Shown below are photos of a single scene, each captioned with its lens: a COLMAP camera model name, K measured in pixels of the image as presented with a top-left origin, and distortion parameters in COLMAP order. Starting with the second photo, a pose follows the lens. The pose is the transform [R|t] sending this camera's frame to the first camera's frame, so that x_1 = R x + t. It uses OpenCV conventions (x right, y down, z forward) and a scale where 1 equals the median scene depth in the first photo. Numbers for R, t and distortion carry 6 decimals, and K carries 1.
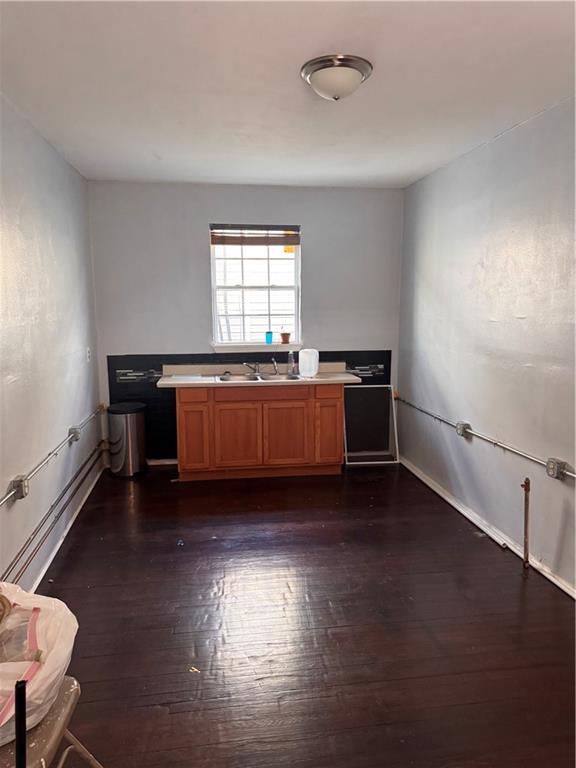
lens RADIAL K [[546.3, 0, 299.0], [0, 546.3, 384.8], [0, 0, 1]] dist [0.139029, -0.263223]
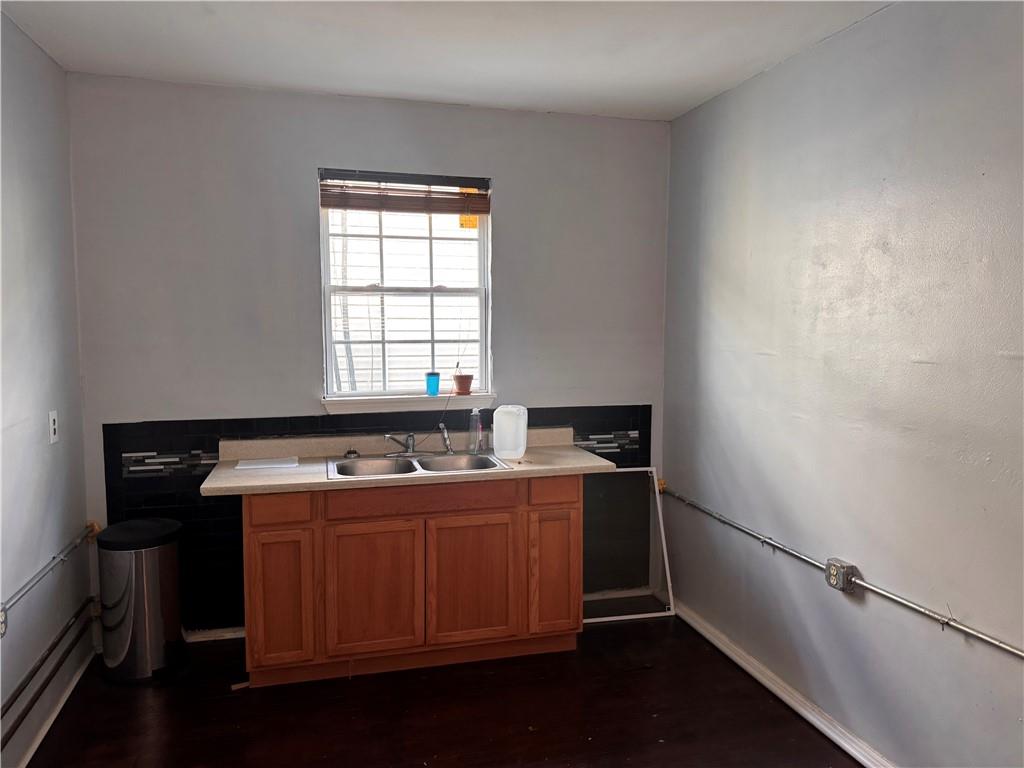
lens RADIAL K [[728.5, 0, 527.3], [0, 728.5, 384.6], [0, 0, 1]] dist [0.139029, -0.263223]
pose [[0.992802, -0.003729, 0.119709, -0.049788], [0.010695, 0.998283, -0.057597, -0.044815], [-0.119288, 0.058462, 0.991137, 0.294264]]
